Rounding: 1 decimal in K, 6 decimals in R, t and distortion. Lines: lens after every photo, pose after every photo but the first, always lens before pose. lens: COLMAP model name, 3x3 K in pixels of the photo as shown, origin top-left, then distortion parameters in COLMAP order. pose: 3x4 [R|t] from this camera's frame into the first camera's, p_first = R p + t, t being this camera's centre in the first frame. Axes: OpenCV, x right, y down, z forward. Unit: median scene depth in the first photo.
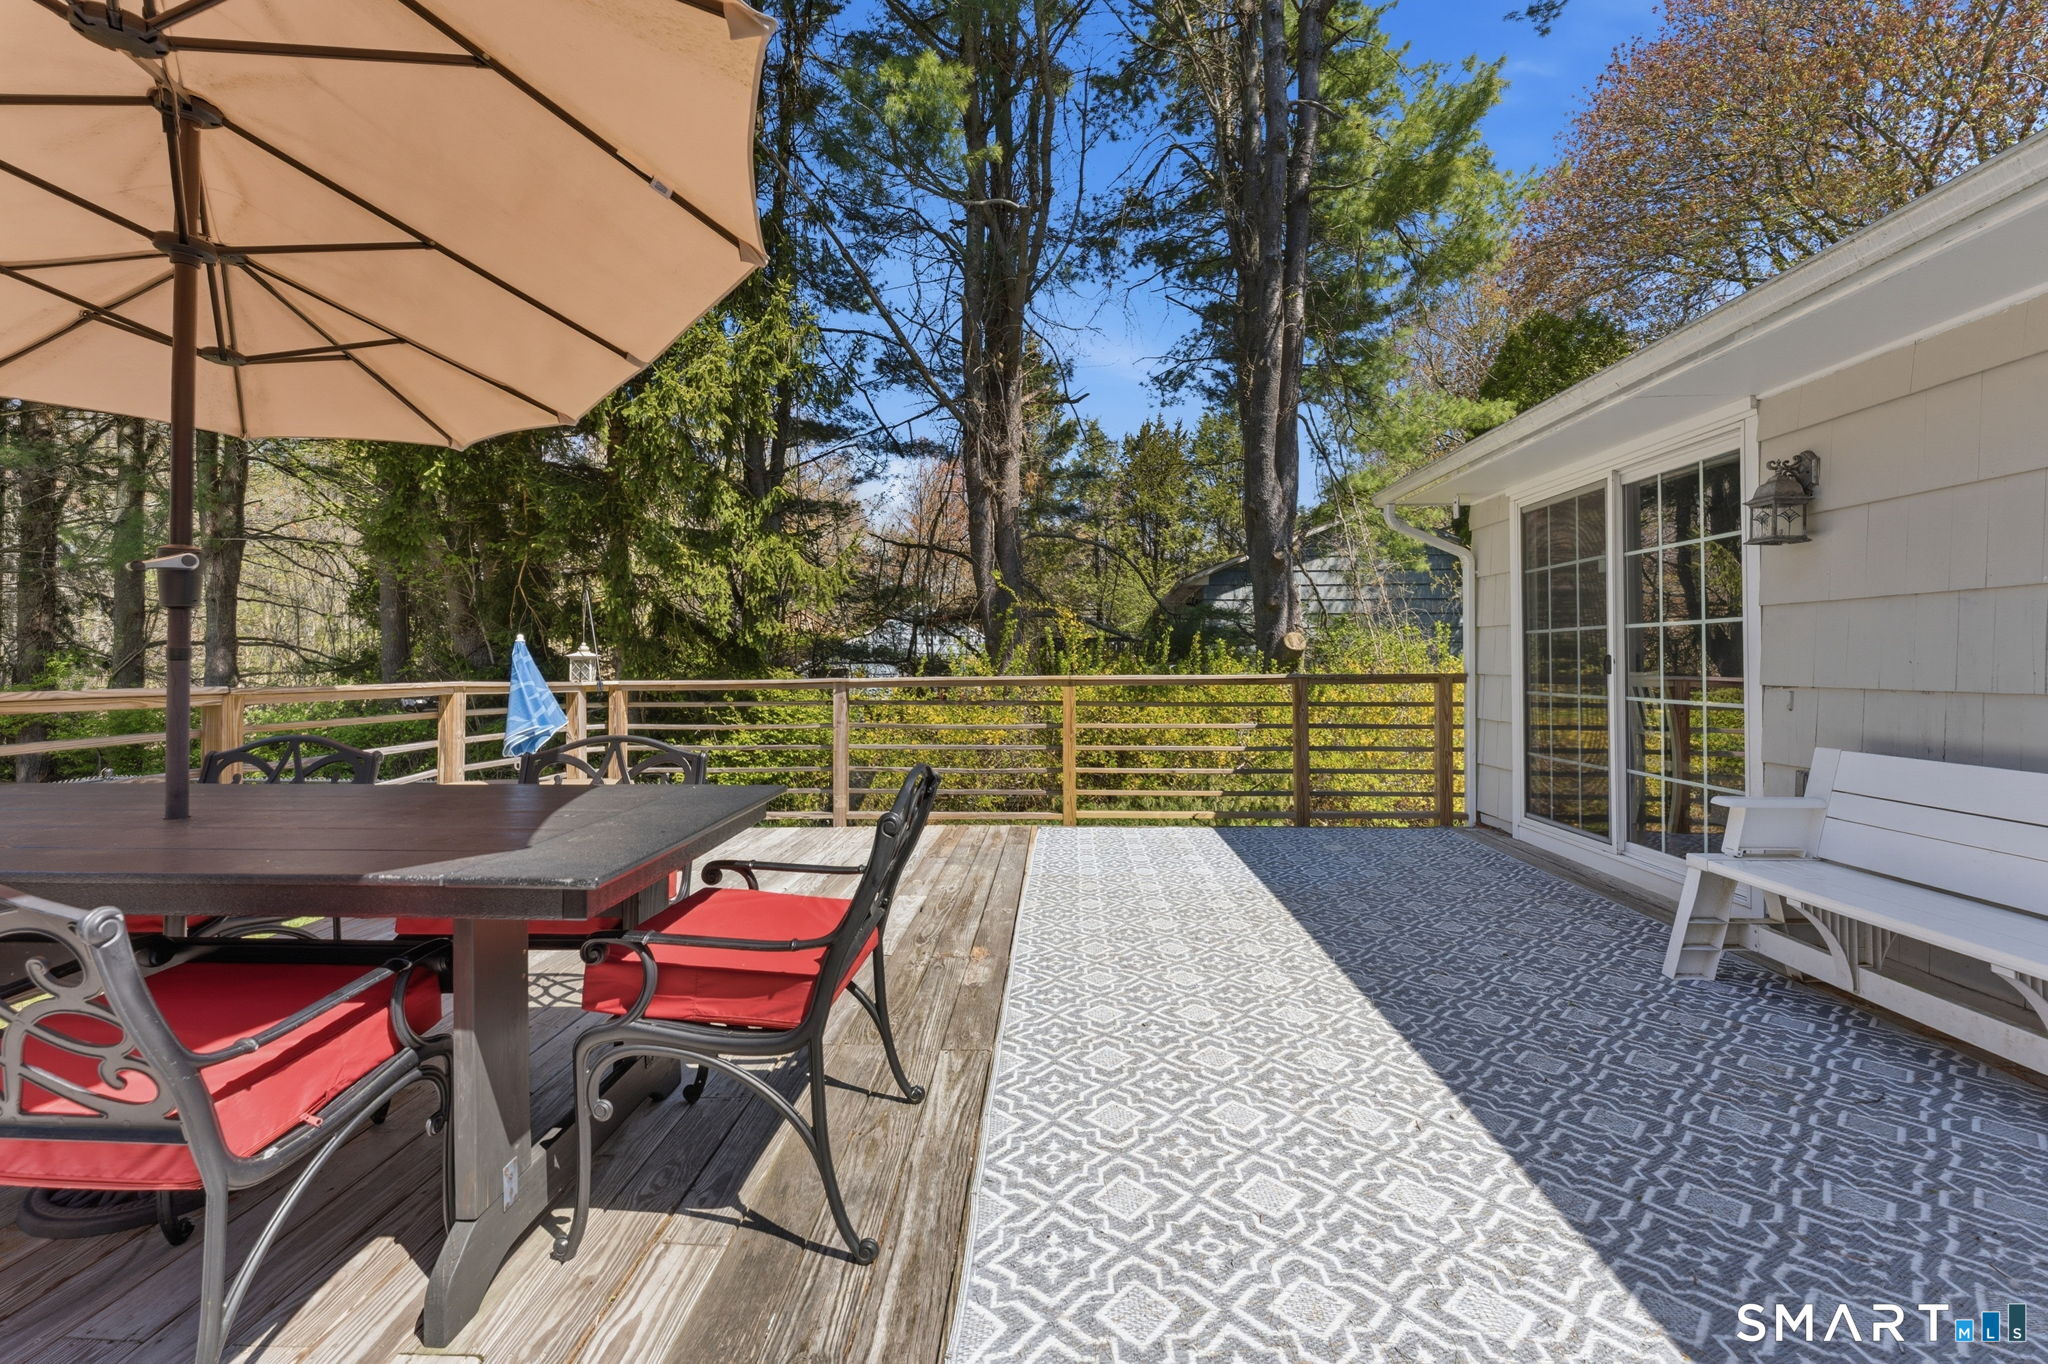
lens RADIAL K [[944.2, 0, 1000.6], [0, 944.2, 668.4], [0, 0, 1]] dist [-0.001223, -0.001065]
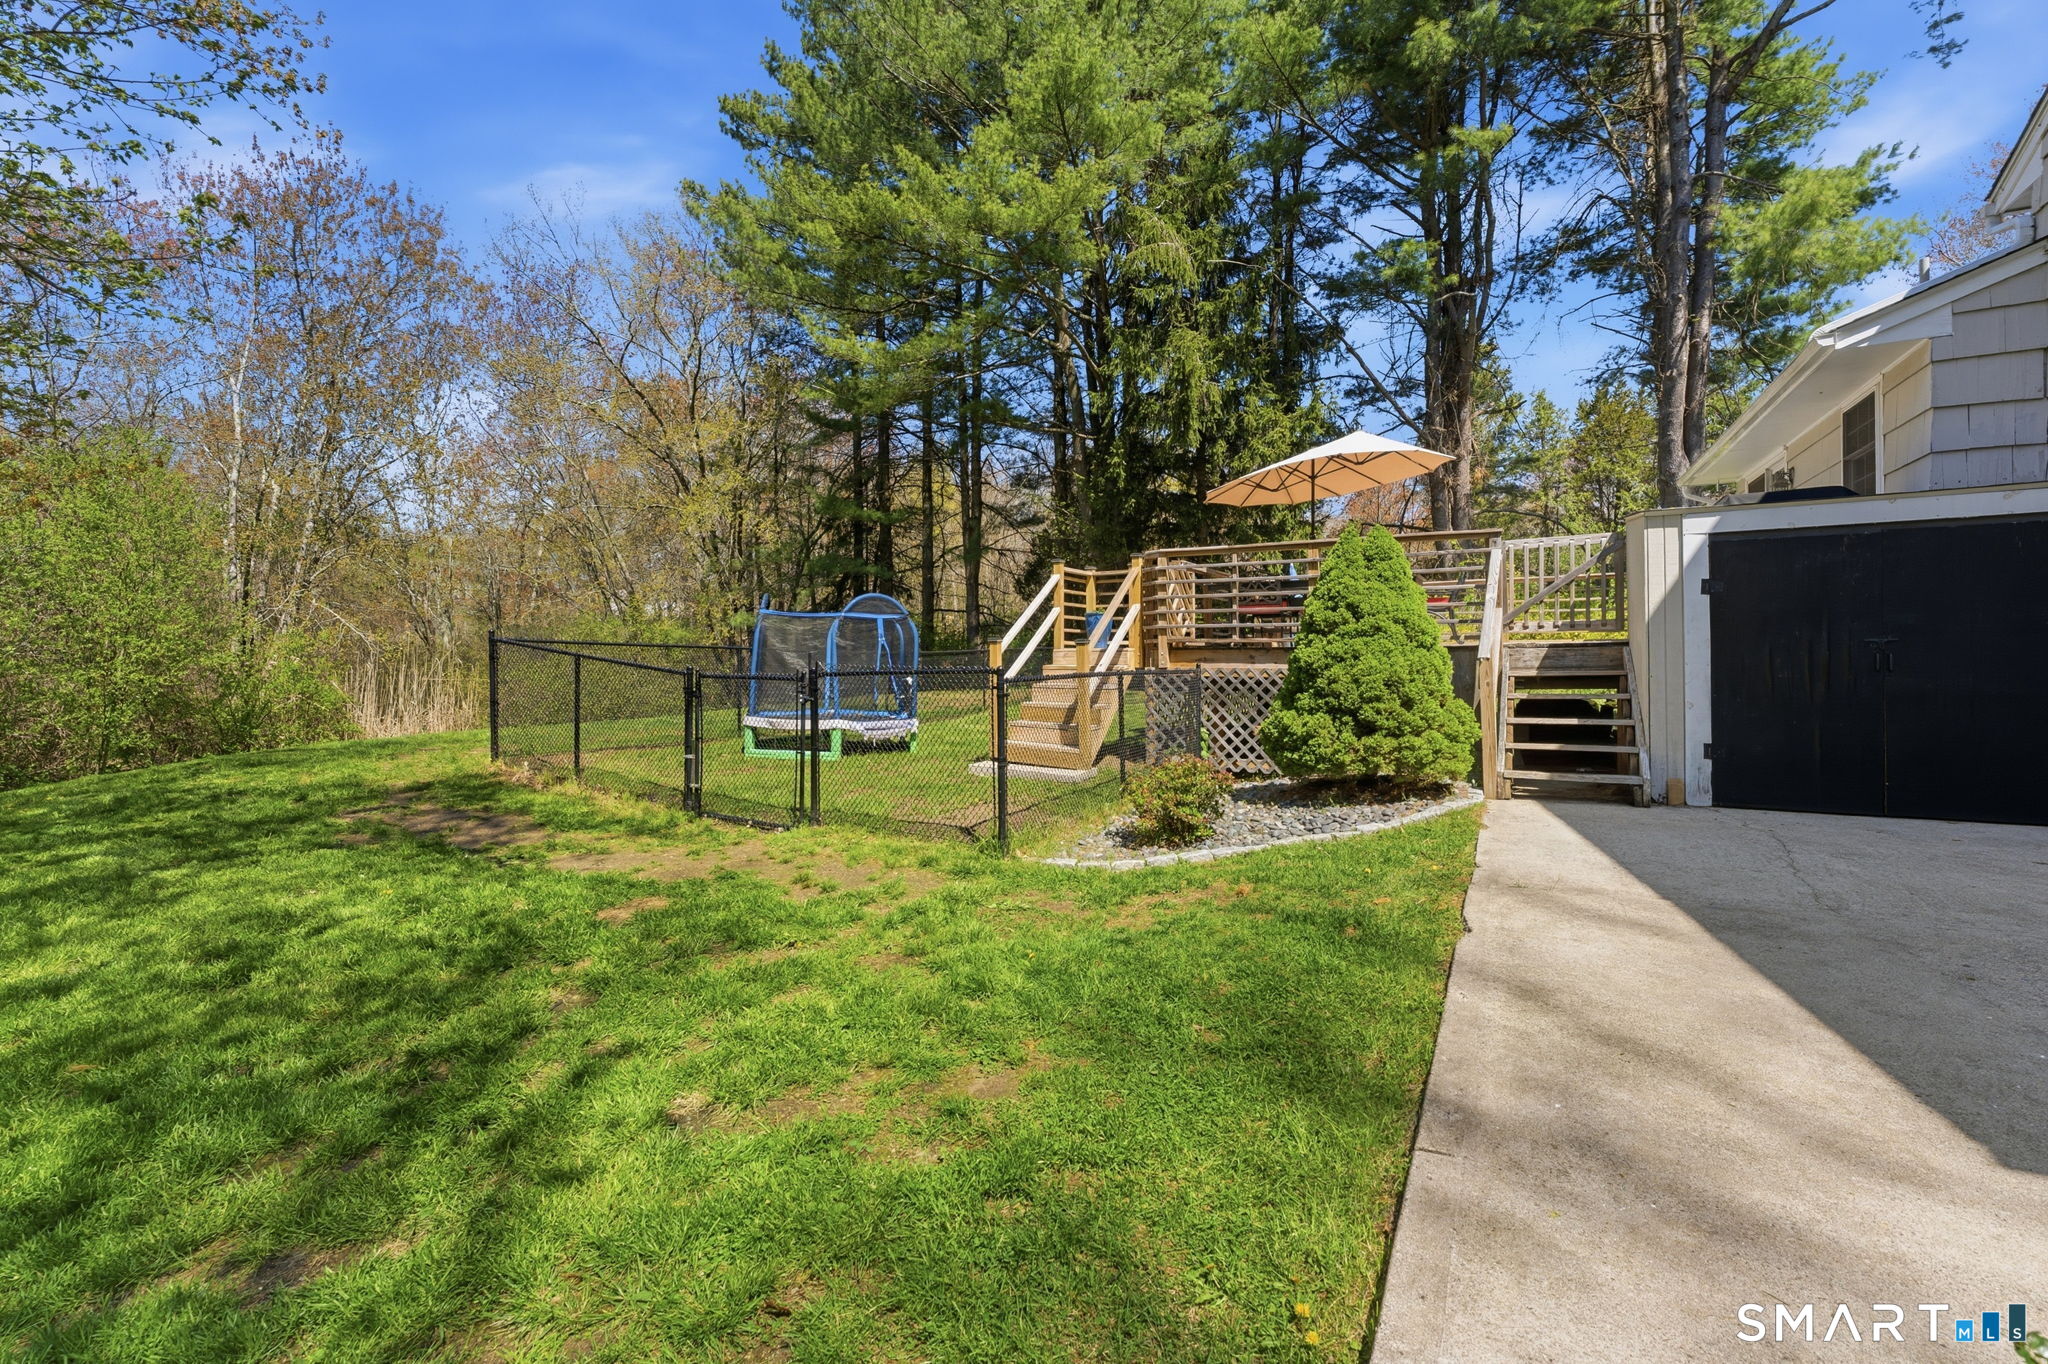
lens RADIAL K [[944.2, 0, 1000.6], [0, 944.2, 668.4], [0, 0, 1]] dist [-0.001223, -0.001065]
pose [[0.906882, -0.013244, -0.421176, -0.019788], [0.017827, 0.999817, 0.006946, 0.050255], [0.421007, -0.013807, 0.906953, -0.440198]]
